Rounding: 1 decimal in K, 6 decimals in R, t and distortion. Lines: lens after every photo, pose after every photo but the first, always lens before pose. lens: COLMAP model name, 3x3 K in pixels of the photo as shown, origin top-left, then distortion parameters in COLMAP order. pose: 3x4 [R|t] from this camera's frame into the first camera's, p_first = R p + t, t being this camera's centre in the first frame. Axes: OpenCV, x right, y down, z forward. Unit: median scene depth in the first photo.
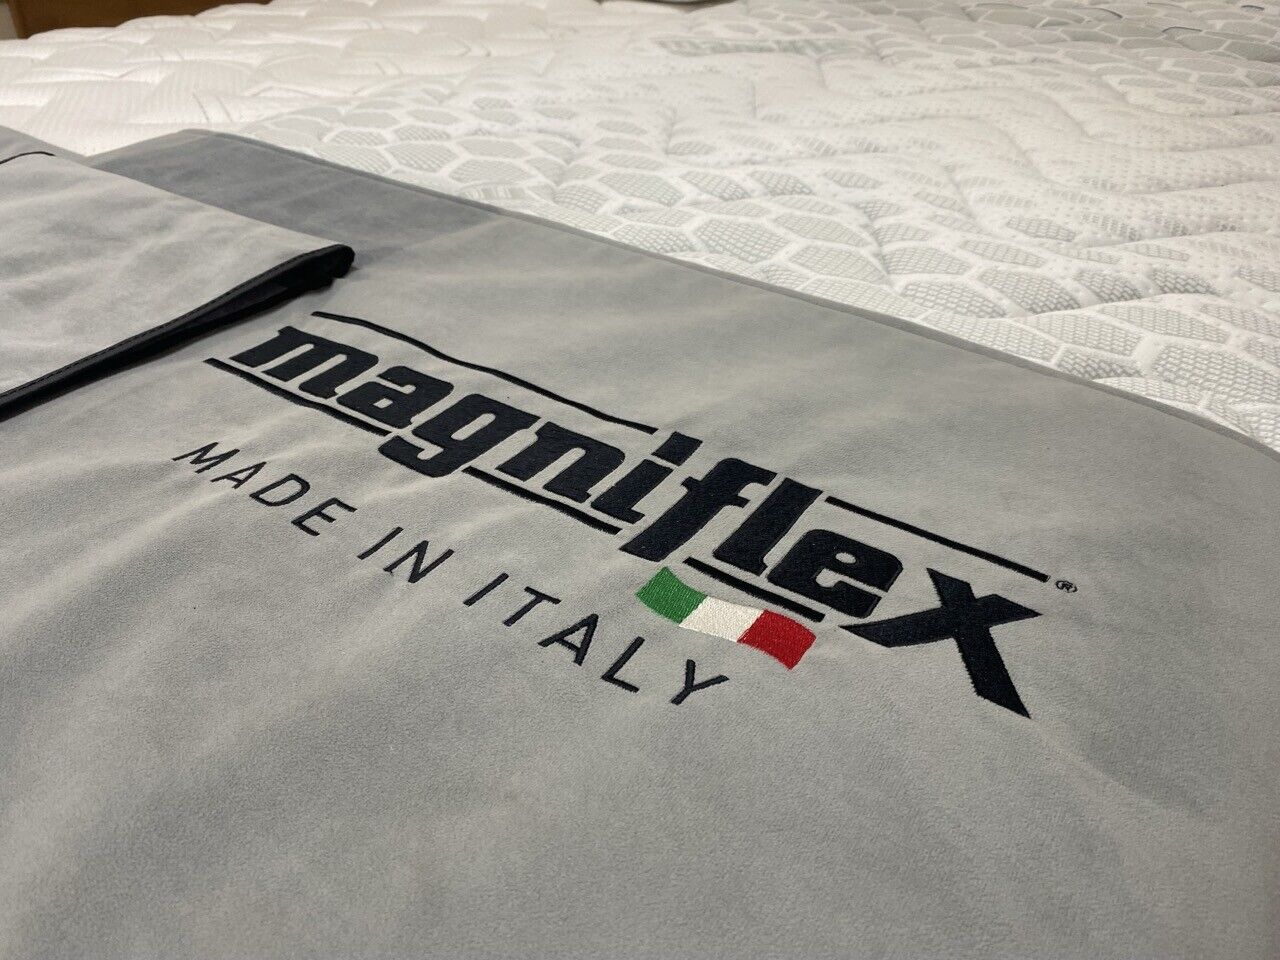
lens RADIAL K [[970.2, 0, 640.0], [0, 970.2, 480.0], [0, 0, 1]] dist [0.045842, -0.001043]
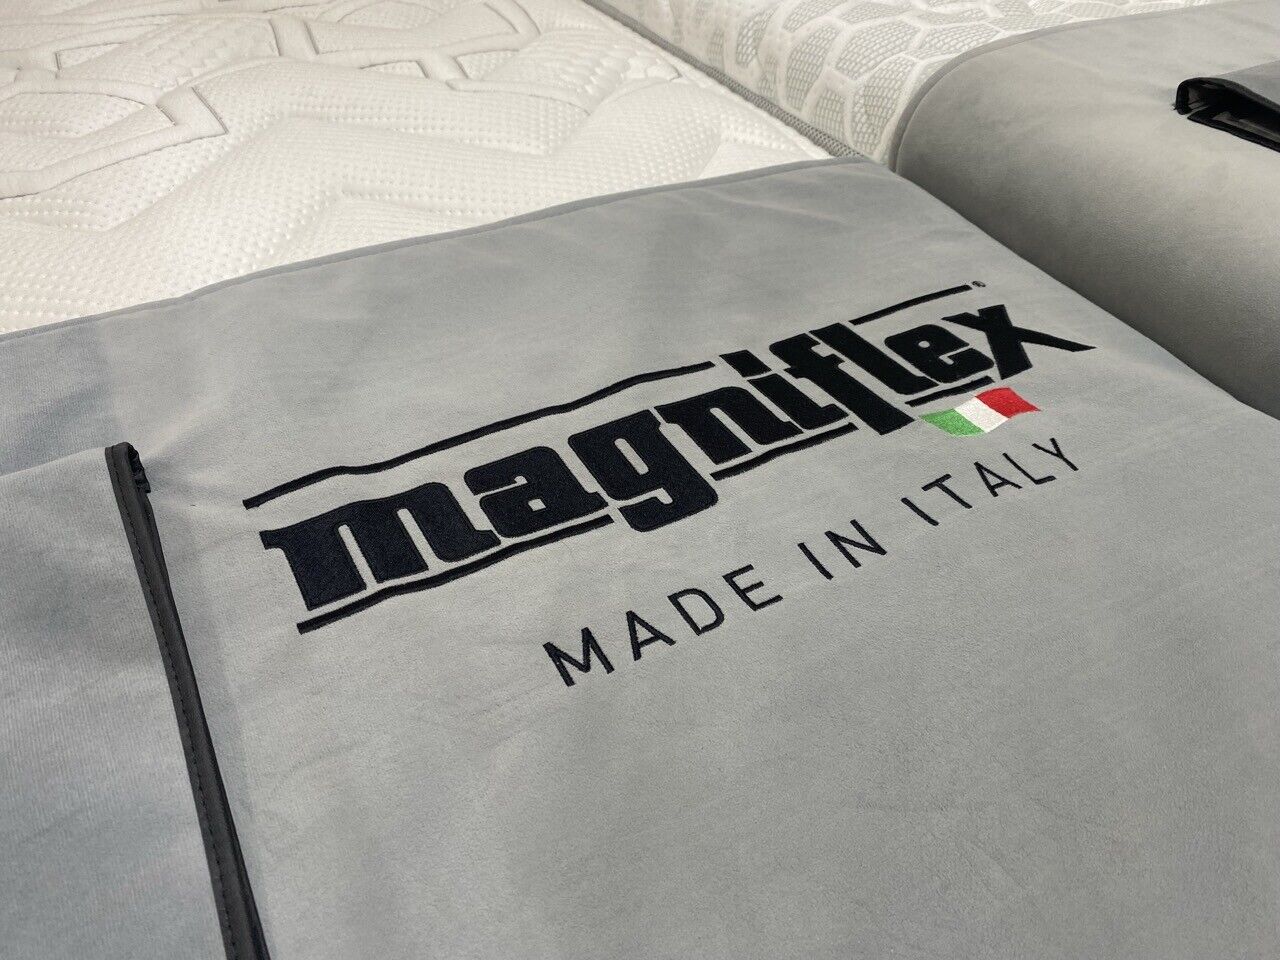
lens RADIAL K [[970.2, 0, 640.0], [0, 970.2, 480.0], [0, 0, 1]] dist [0.045842, -0.001043]
pose [[0.462245, -0.566787, 0.681970, -0.769659], [0.522332, 0.795518, 0.307116, -0.300119], [-0.716588, 0.214252, 0.663775, 0.426889]]
